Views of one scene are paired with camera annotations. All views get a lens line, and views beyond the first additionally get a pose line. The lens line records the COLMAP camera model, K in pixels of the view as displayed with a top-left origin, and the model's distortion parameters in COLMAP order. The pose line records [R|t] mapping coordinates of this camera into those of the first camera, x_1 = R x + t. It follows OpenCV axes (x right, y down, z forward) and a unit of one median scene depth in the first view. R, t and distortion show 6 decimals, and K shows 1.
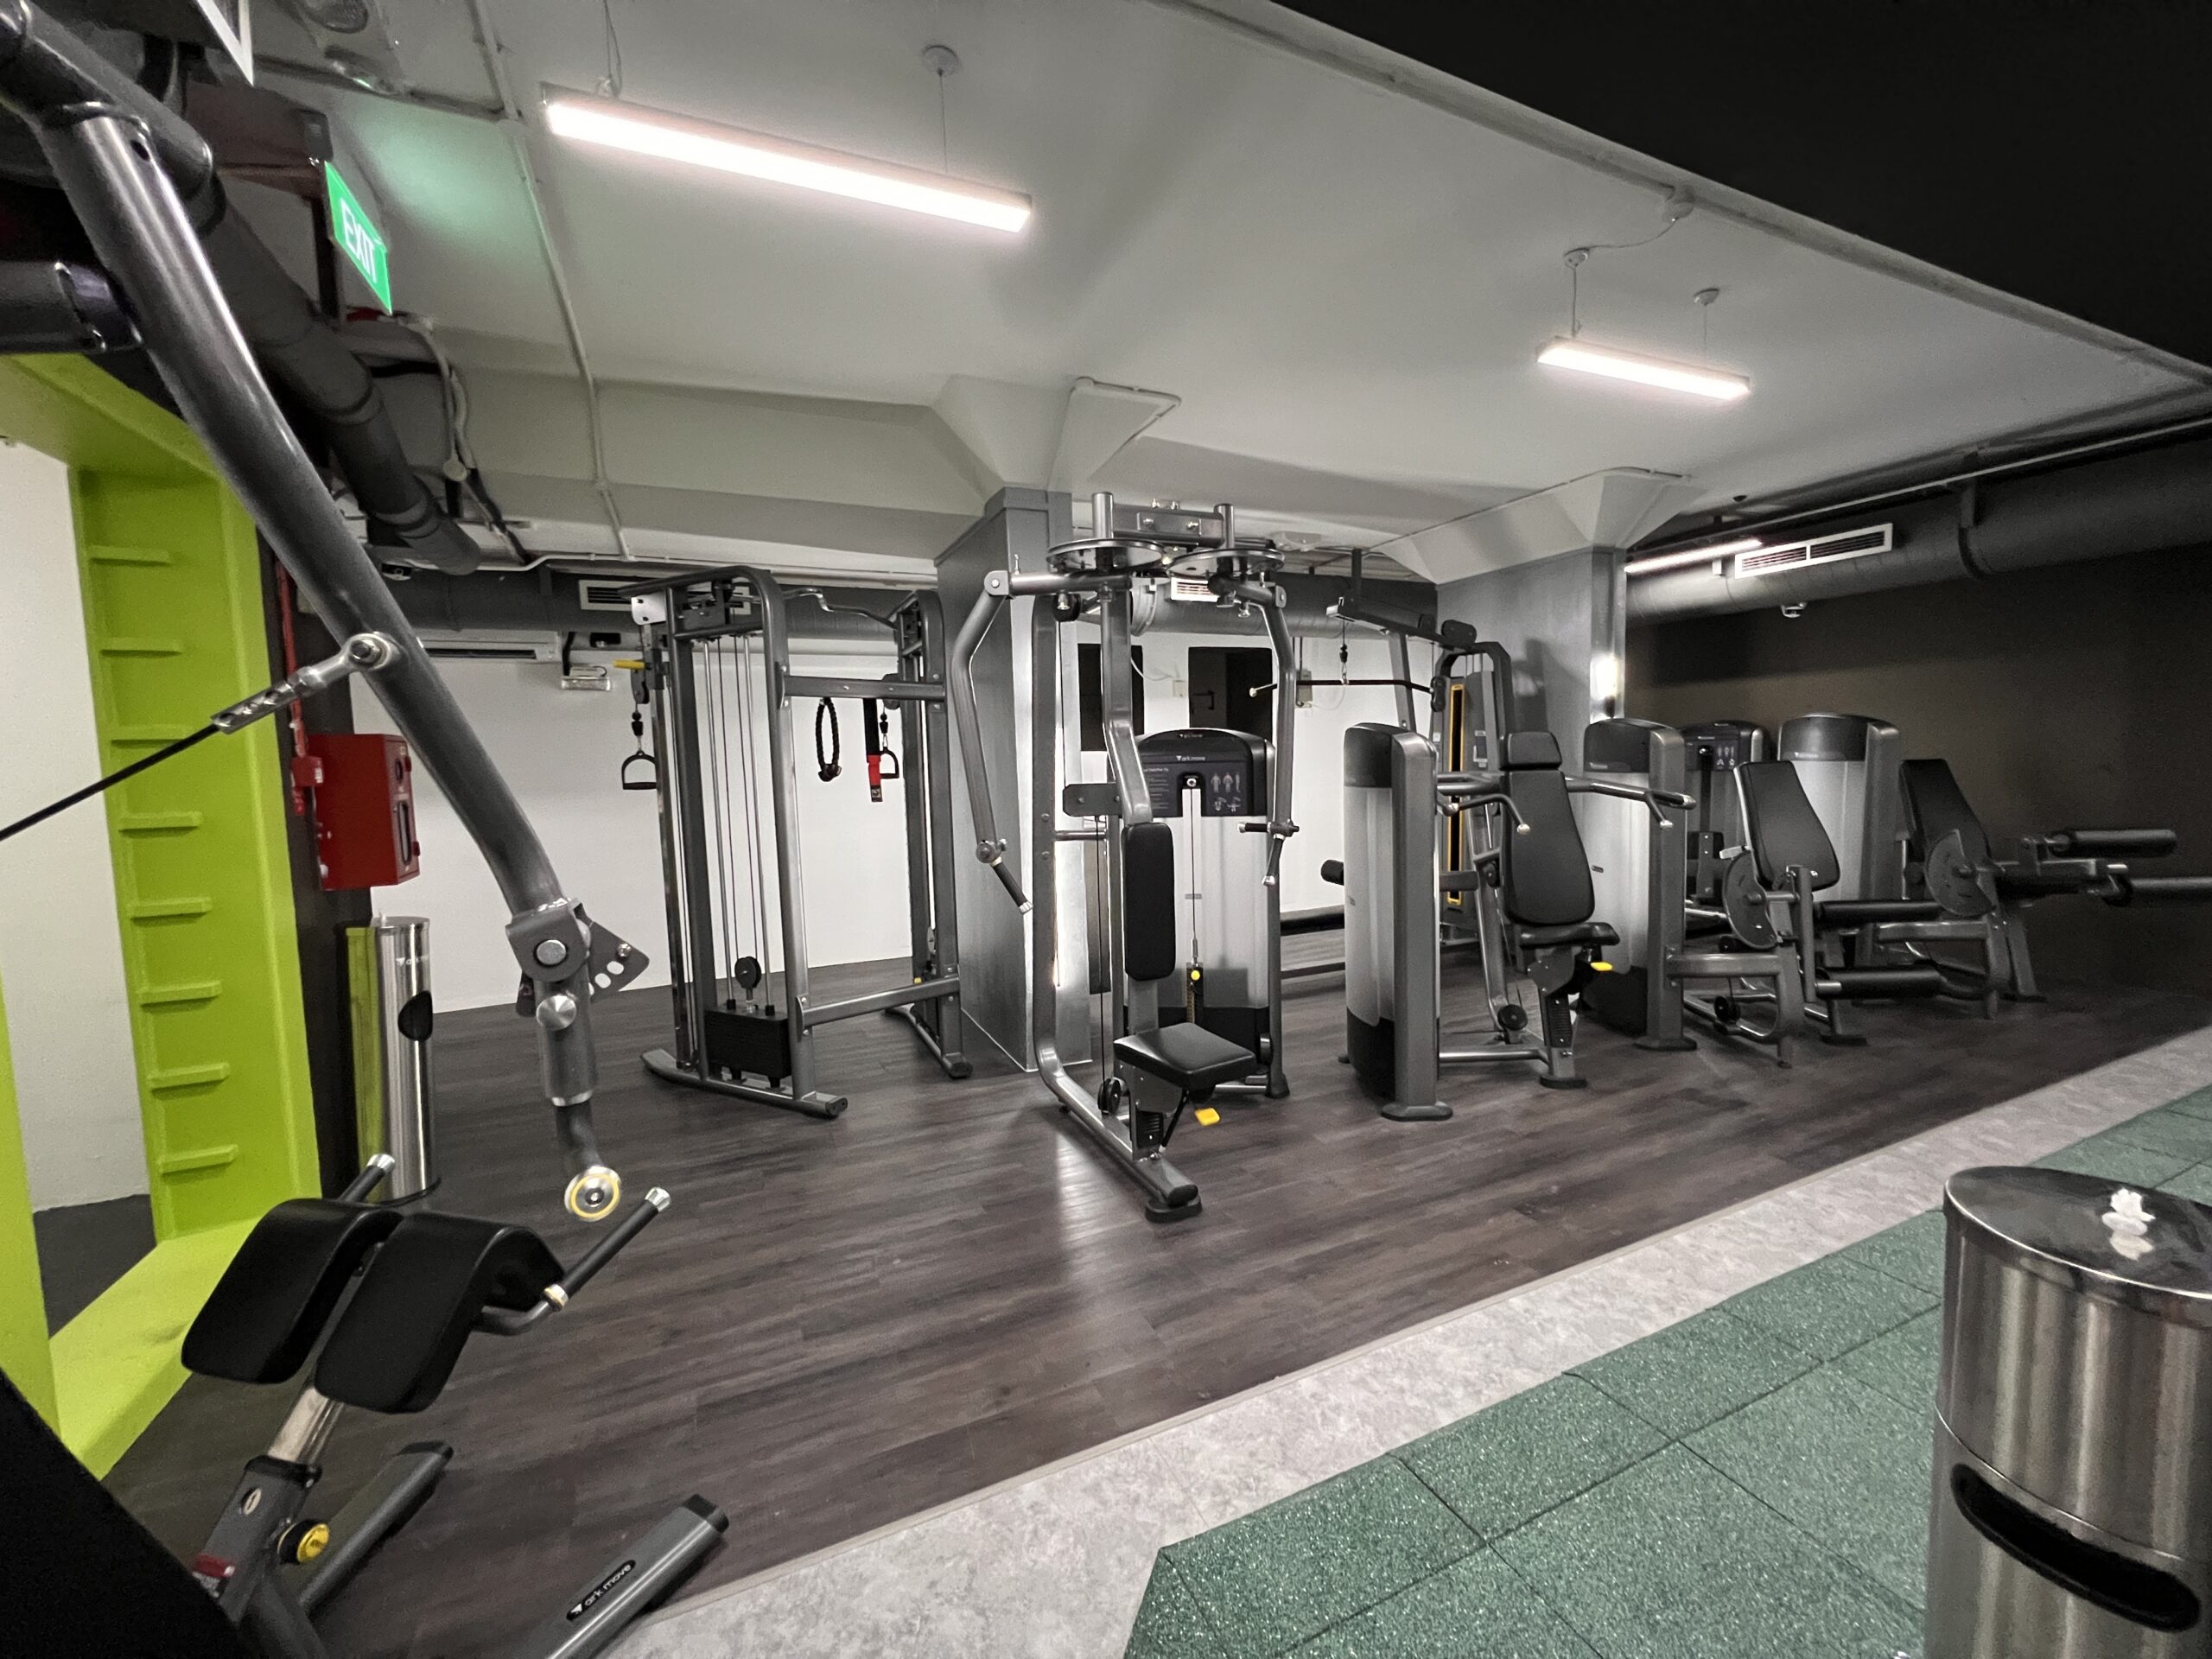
lens RADIAL K [[888.9, 0, 1106.0], [0, 888.9, 829.5], [0, 0, 1]] dist [0.001530, 0.000449]
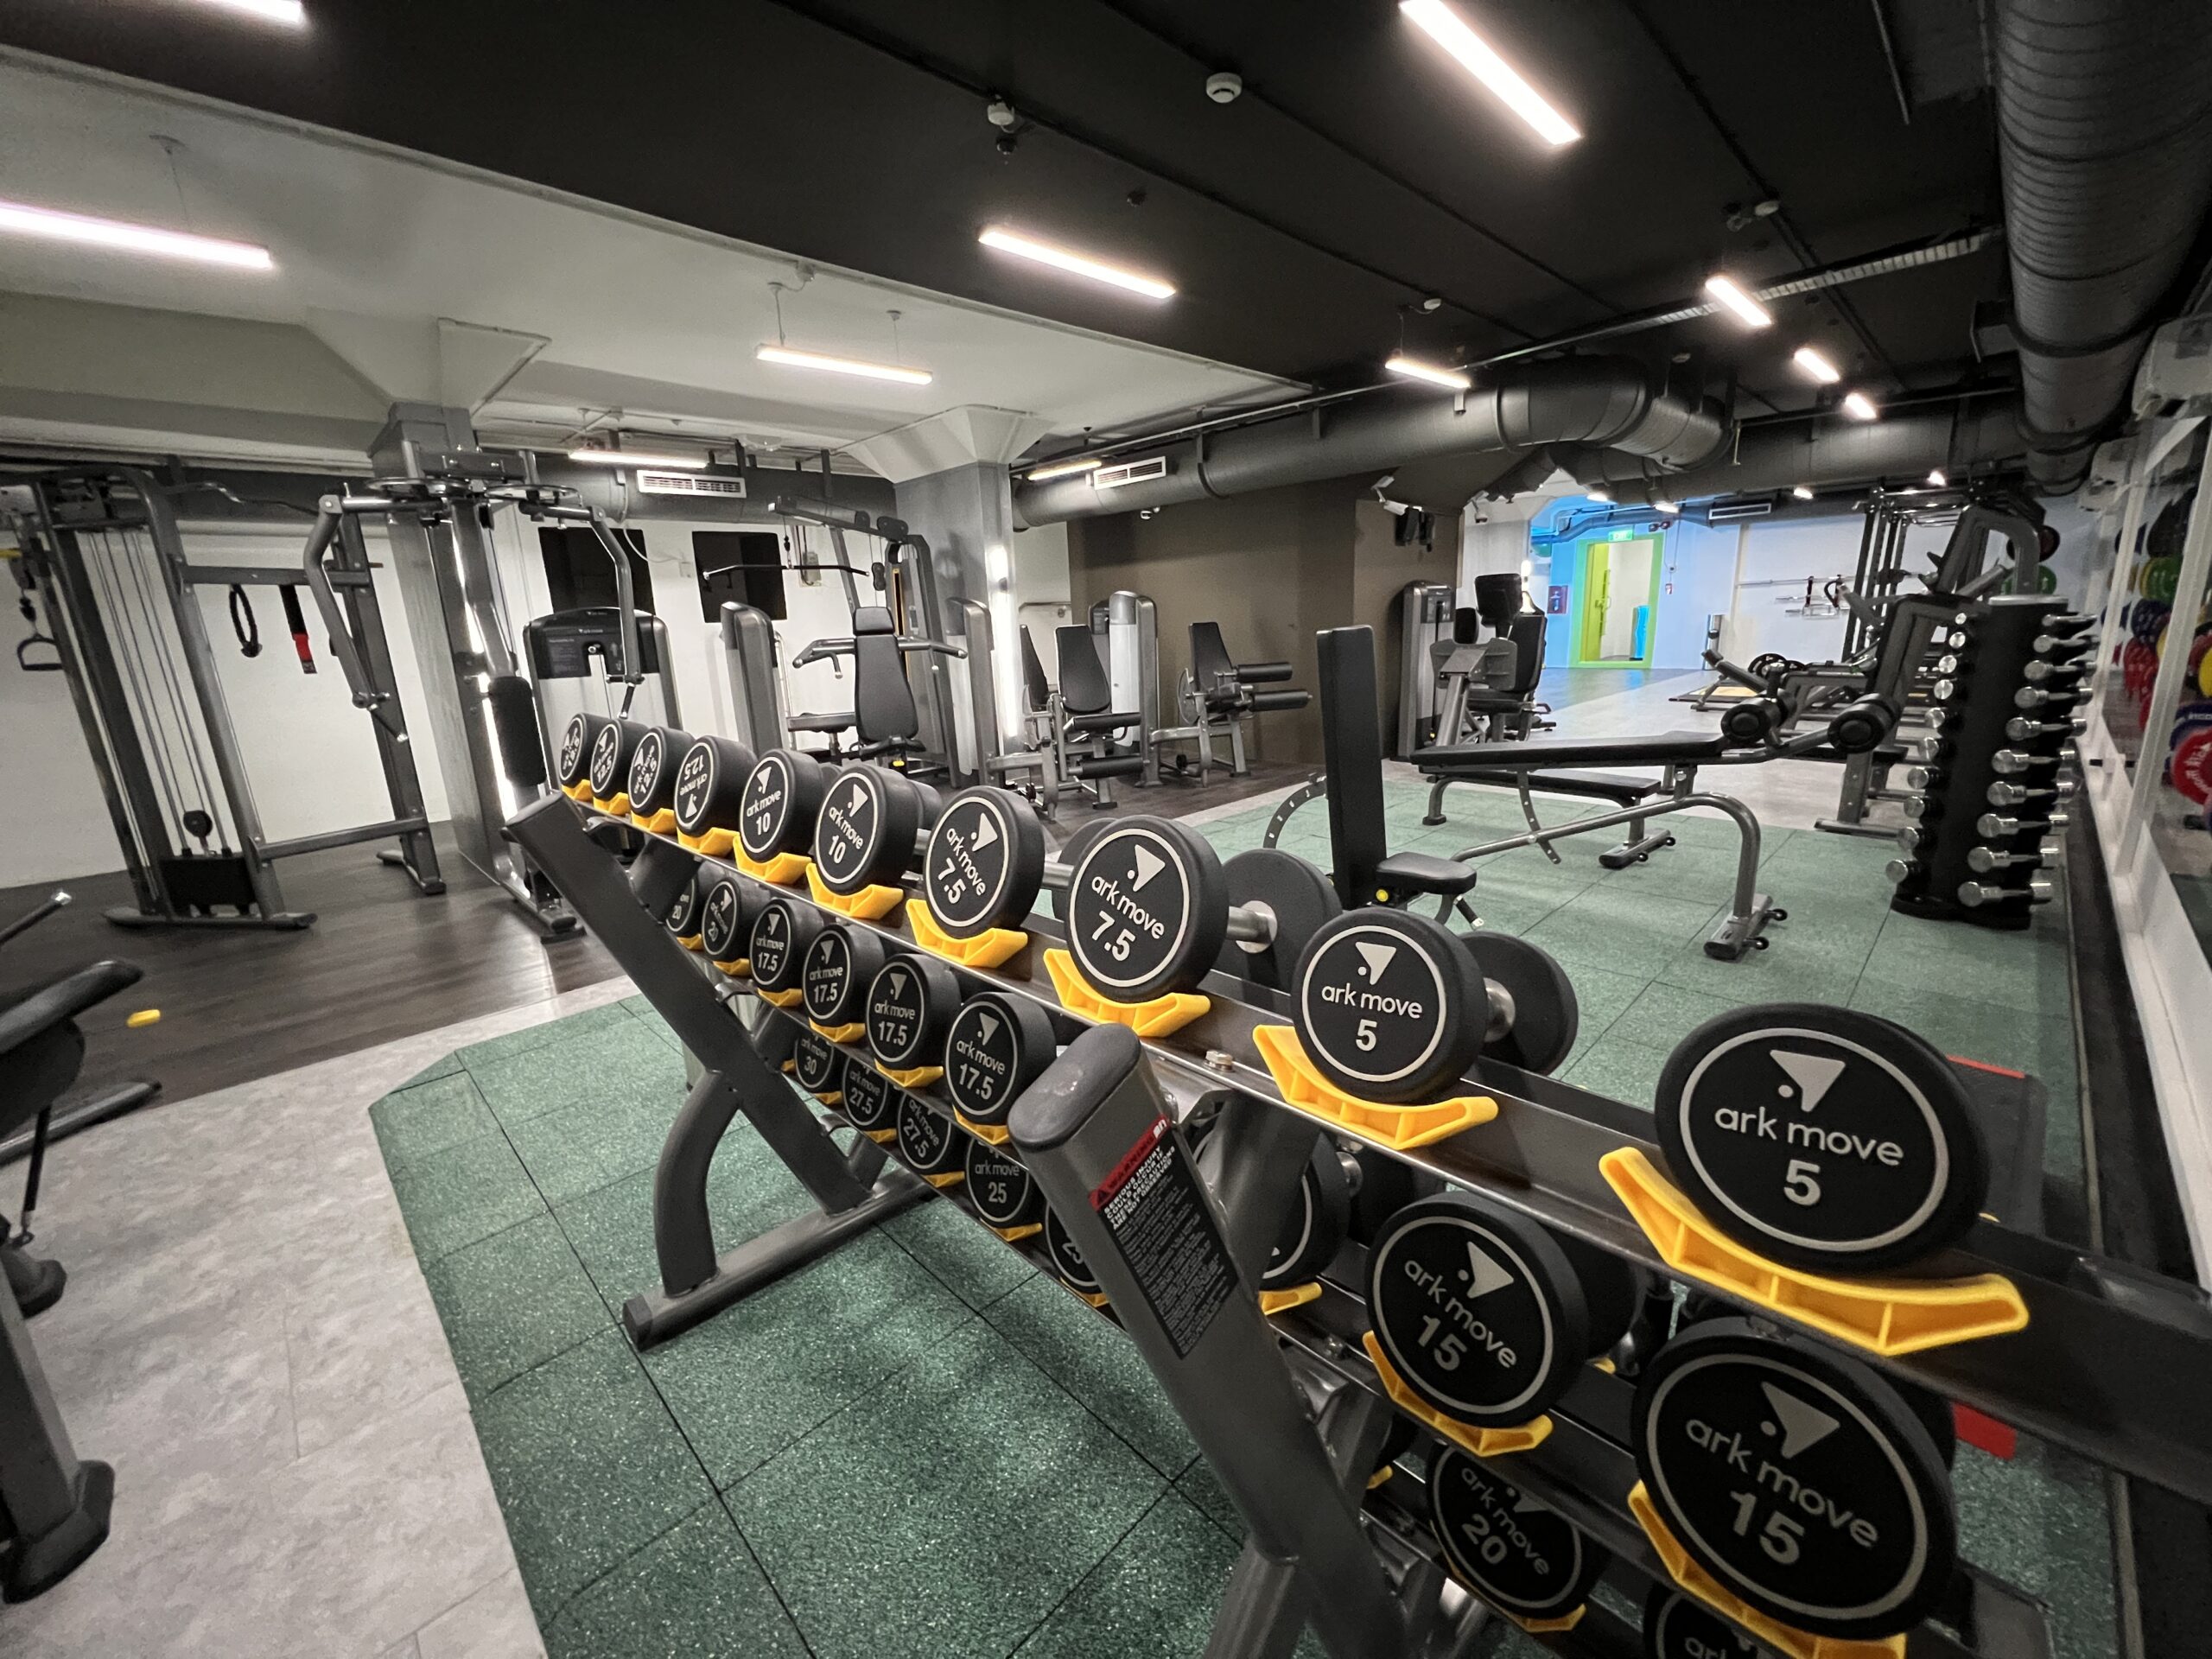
lens RADIAL K [[892.4, 0, 1106.0], [0, 892.4, 829.5], [0, 0, 1]] dist [0.002846, -0.000157]
pose [[0.940333, -0.092940, 0.327316, 0.330502], [0.047289, 0.988333, 0.144778, 0.051850], [-0.336953, -0.120661, 0.933758, -0.501854]]
